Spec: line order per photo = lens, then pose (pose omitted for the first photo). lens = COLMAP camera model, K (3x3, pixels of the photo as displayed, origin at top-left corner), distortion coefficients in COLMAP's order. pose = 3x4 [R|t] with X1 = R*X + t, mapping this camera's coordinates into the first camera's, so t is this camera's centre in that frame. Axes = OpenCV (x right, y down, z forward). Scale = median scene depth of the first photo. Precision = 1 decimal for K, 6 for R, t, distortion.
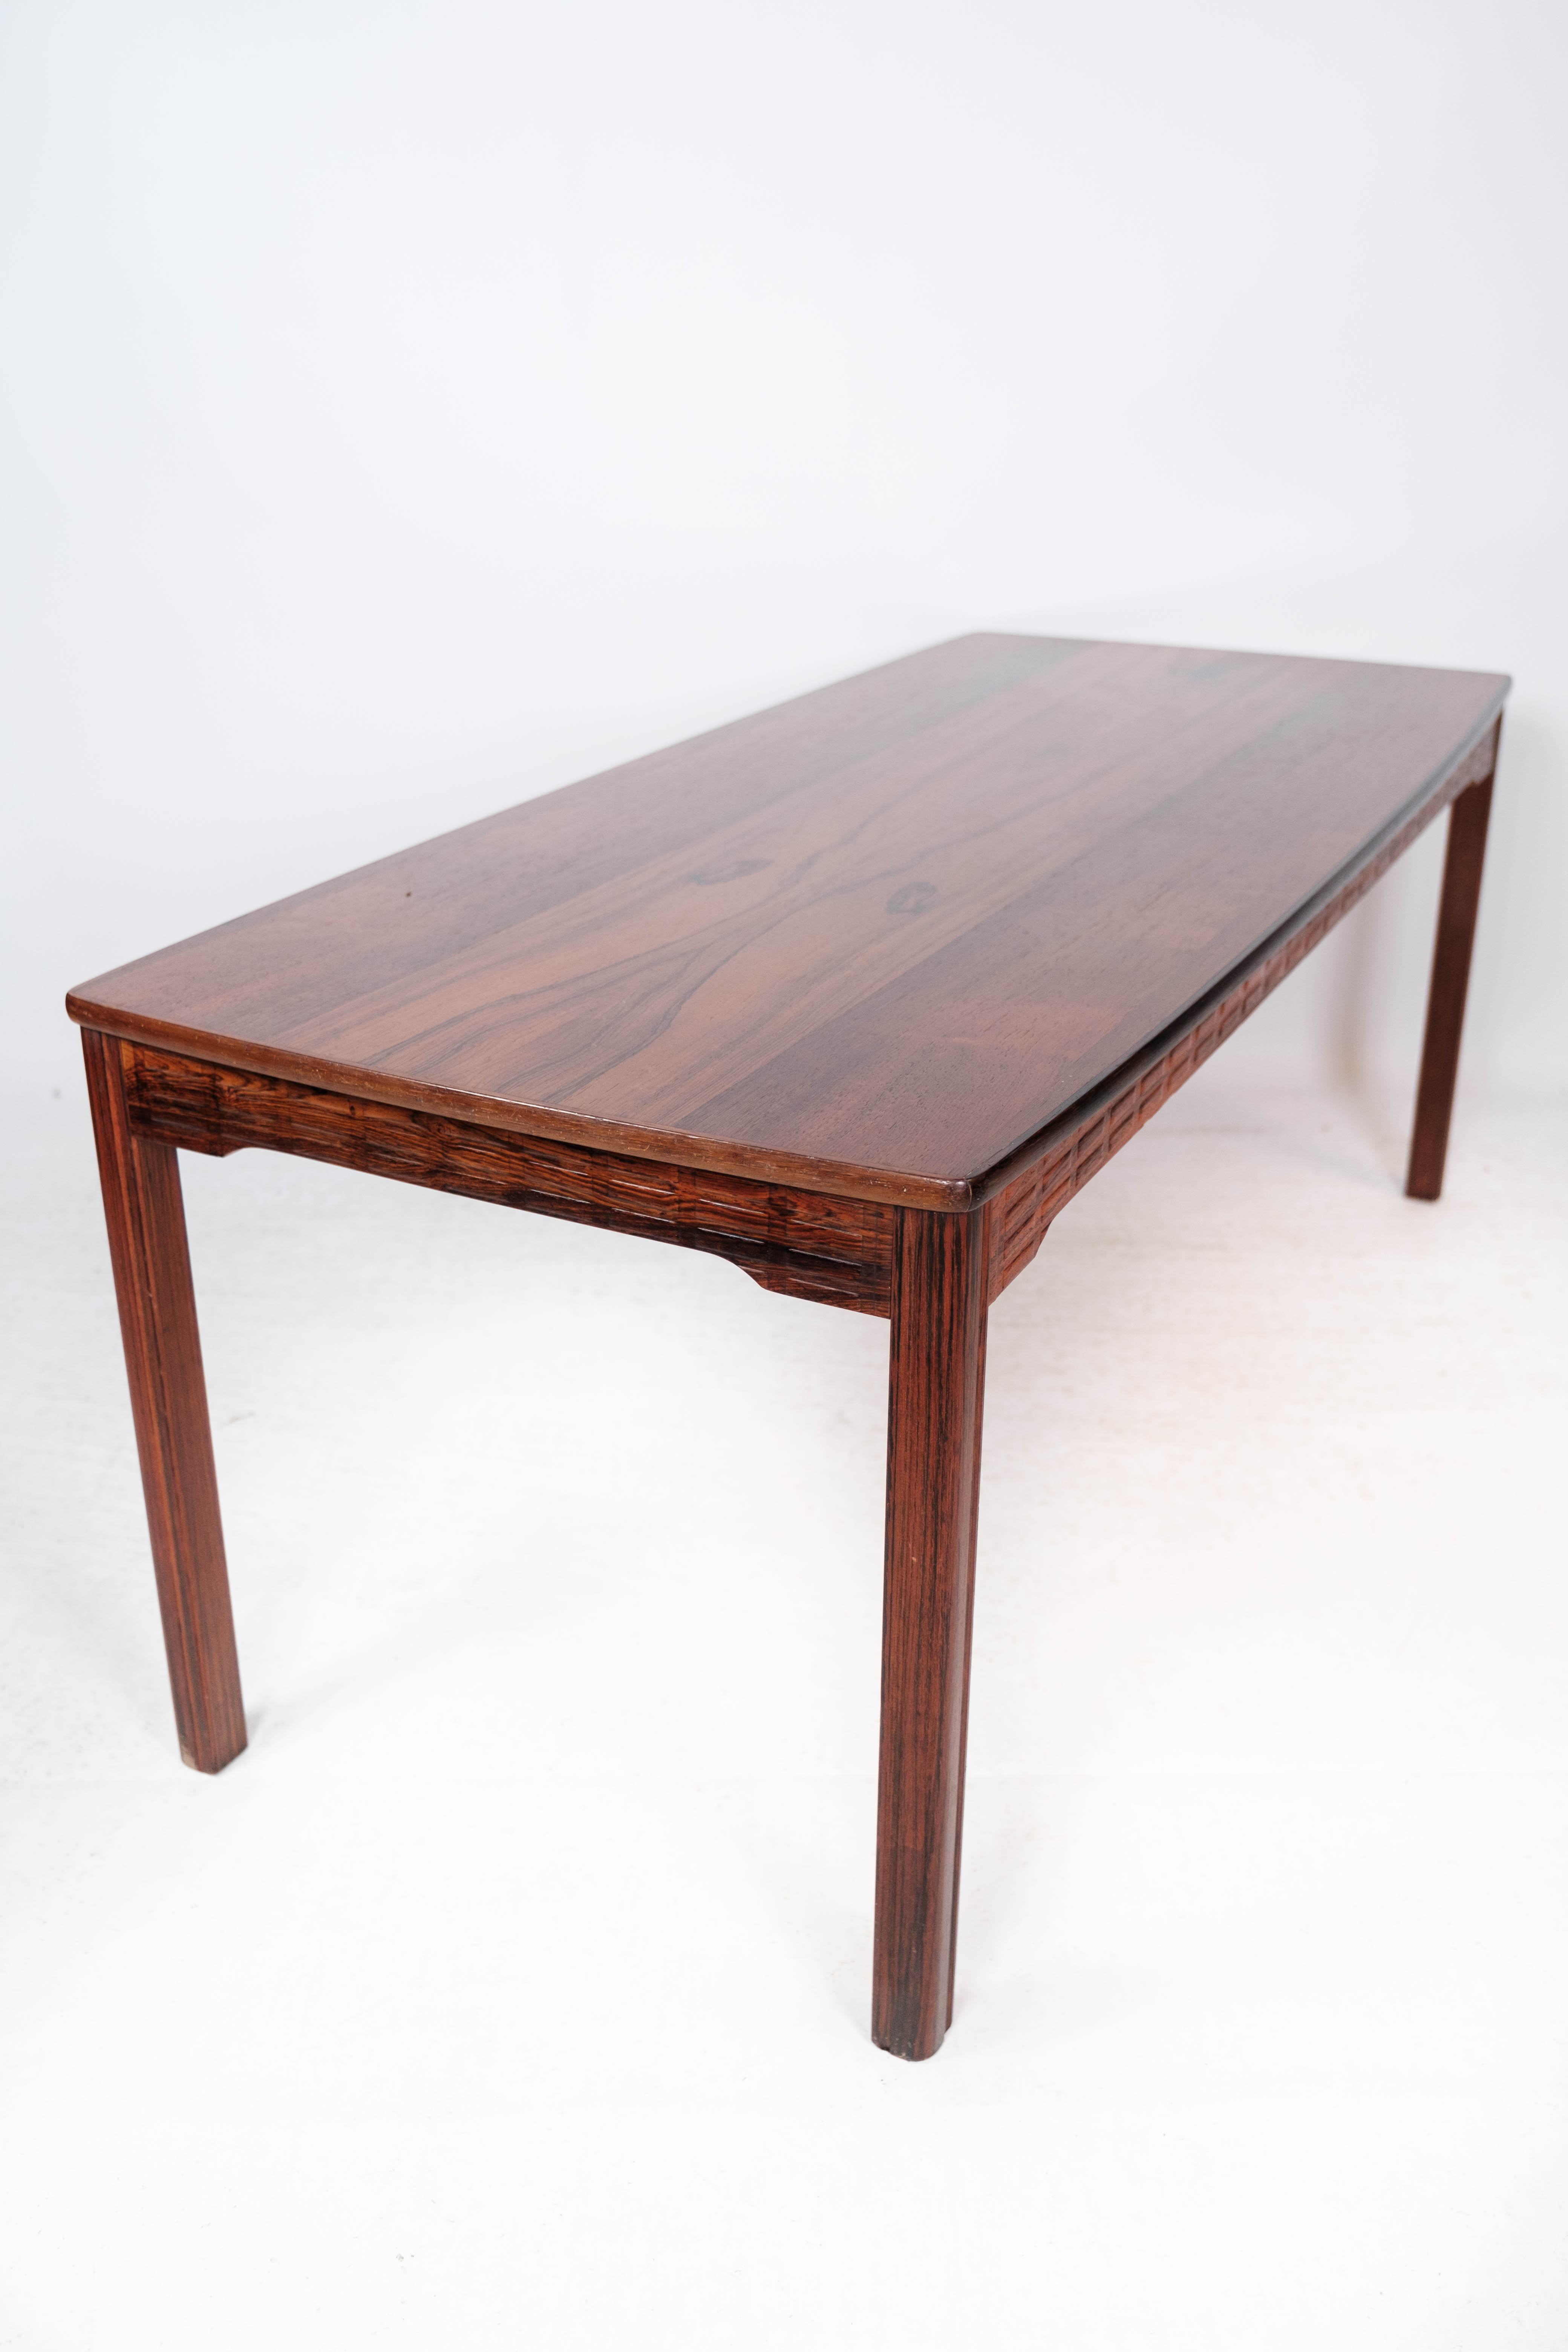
lens RADIAL K [[2162.2, 0, 784.0], [0, 2162.2, 1176.0], [0, 0, 1]] dist [-0.023994, -0.009829]
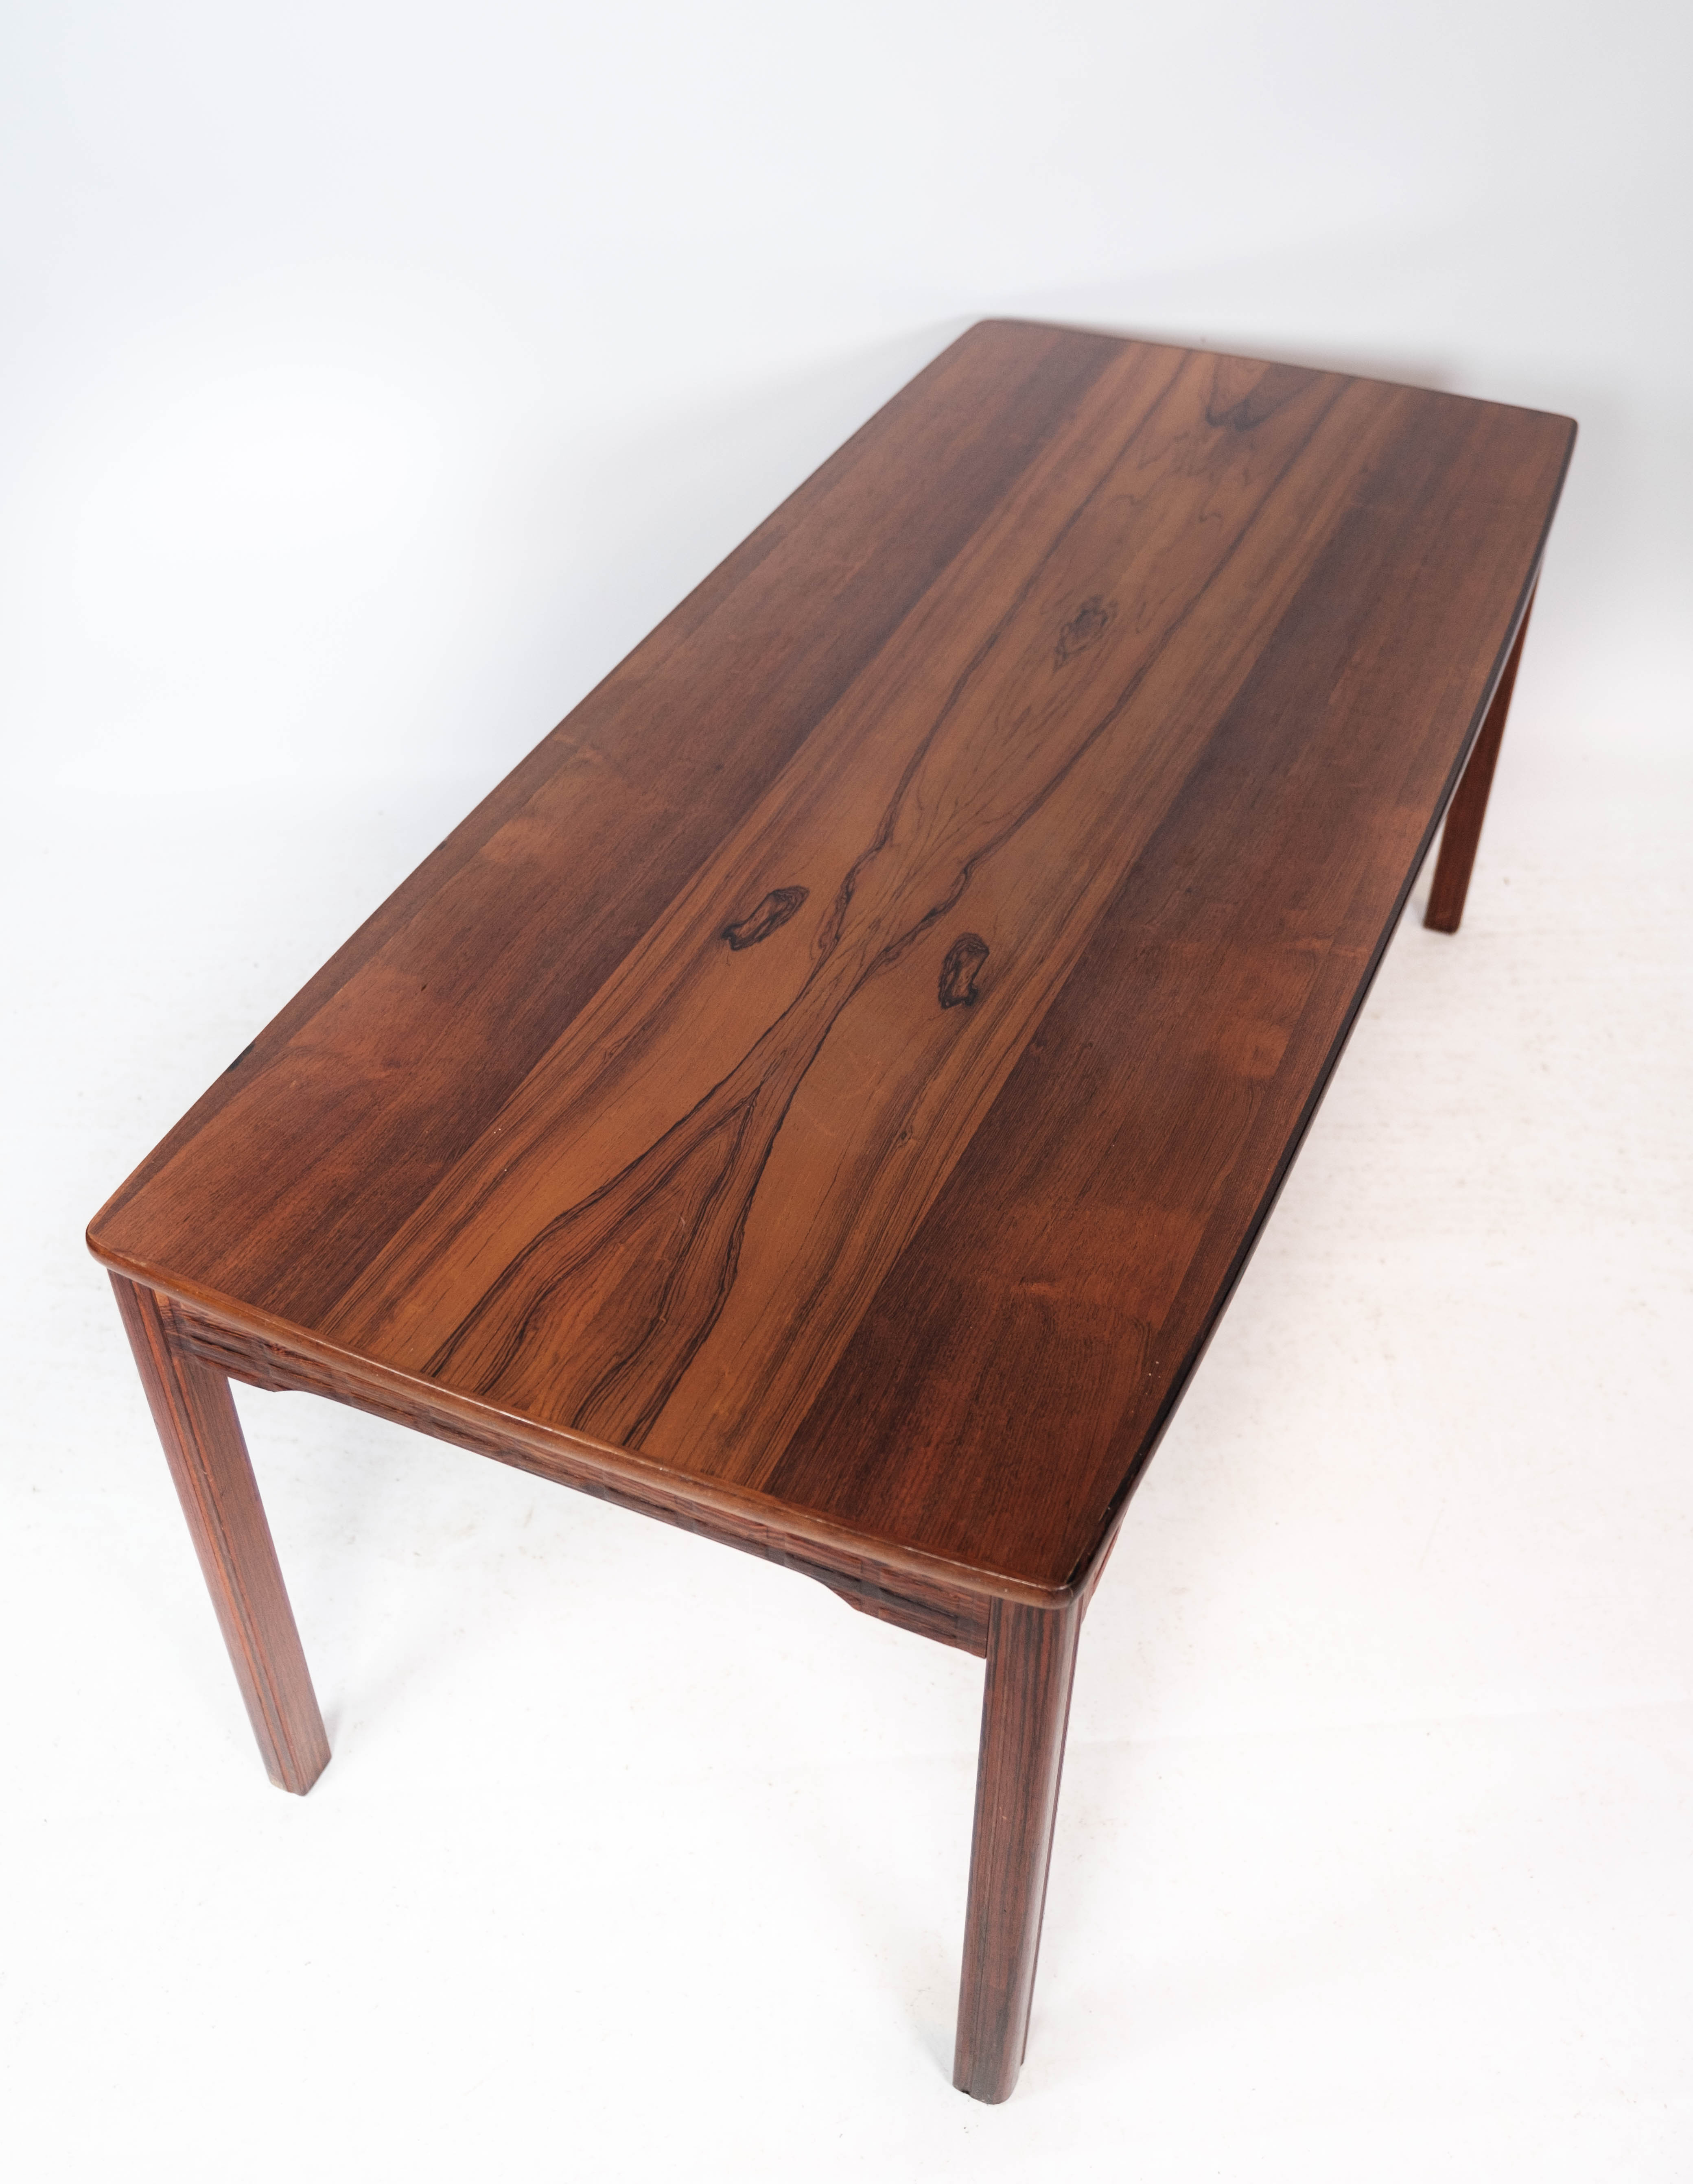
lens RADIAL K [[2195.3, 0, 846.5], [0, 2195.3, 1092.0], [0, 0, 1]] dist [0.002229, -0.003745]
pose [[0.997833, -0.043197, 0.049638, -0.049327], [0.025990, 0.951744, 0.305792, -0.445423], [-0.060452, -0.303839, 0.950804, 0.093659]]
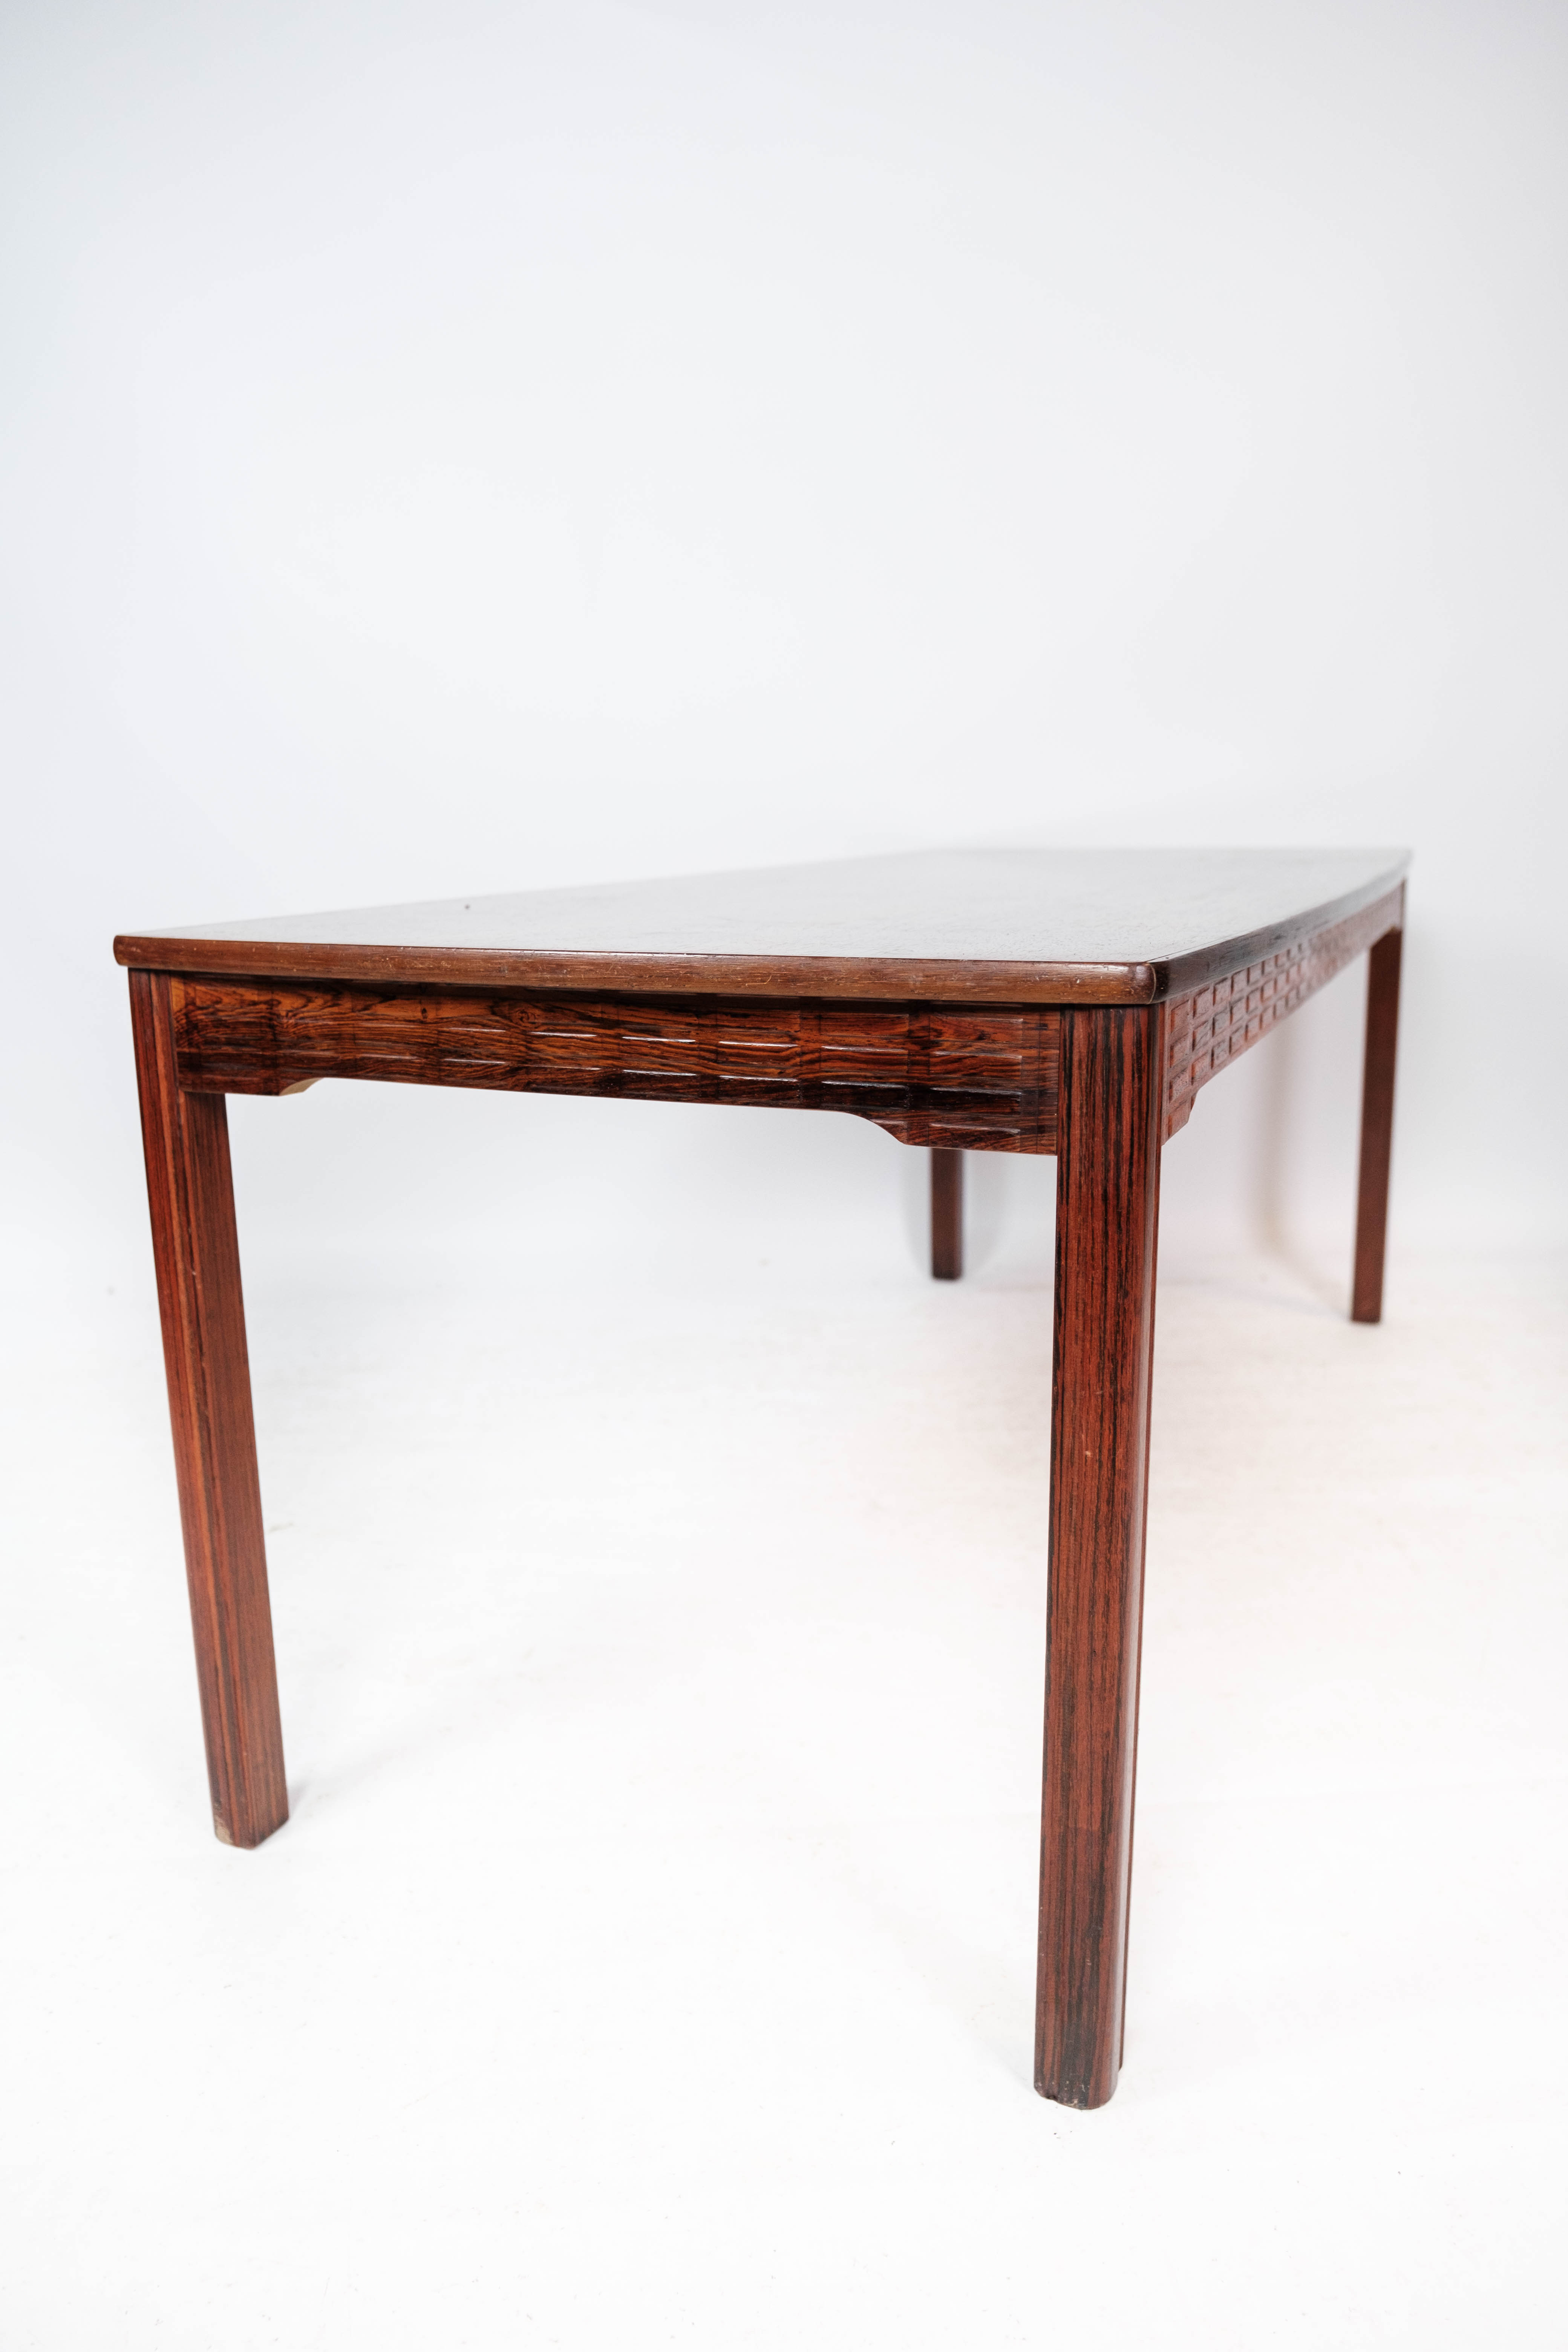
lens RADIAL K [[1719.4, 0, 784.0], [0, 1719.4, 1176.0], [0, 0, 1]] dist [-0.047700, 0.005527]
pose [[0.998378, -0.028097, 0.049521, -0.084315], [0.037161, 0.980519, -0.192875, 0.180961], [-0.043138, 0.194403, 0.979973, 0.290106]]
